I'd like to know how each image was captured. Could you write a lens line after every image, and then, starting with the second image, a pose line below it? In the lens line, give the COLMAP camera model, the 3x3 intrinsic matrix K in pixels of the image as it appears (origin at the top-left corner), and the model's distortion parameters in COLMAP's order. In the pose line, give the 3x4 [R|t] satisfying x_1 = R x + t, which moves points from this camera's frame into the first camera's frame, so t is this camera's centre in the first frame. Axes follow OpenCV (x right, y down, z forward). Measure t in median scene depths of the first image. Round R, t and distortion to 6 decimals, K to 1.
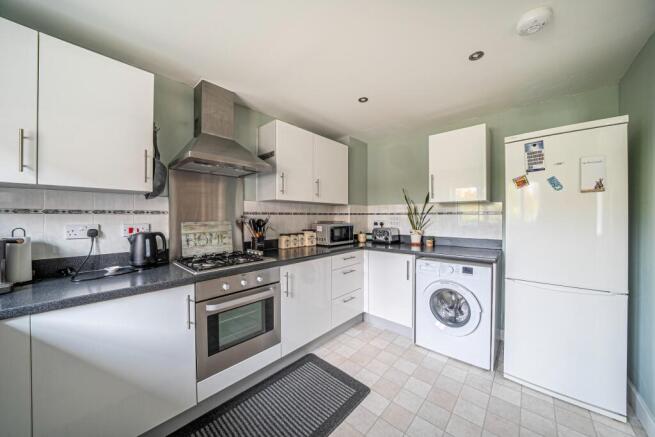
lens RADIAL K [[224.7, 0, 327.5], [0, 224.7, 218.5], [0, 0, 1]] dist [-0.023910, 0.000124]
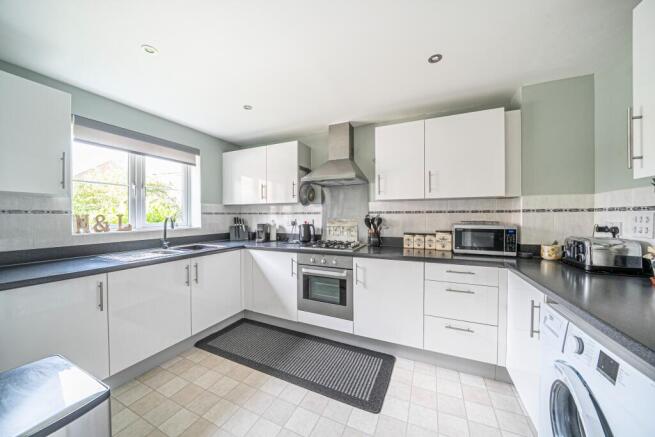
lens RADIAL K [[224.7, 0, 327.5], [0, 224.7, 218.5], [0, 0, 1]] dist [-0.023910, 0.000124]
pose [[0.307494, 0.010157, -0.951496, 0.860271], [-0.006380, 0.999943, 0.008612, -0.000550], [0.951528, 0.003422, 0.307542, 0.490726]]
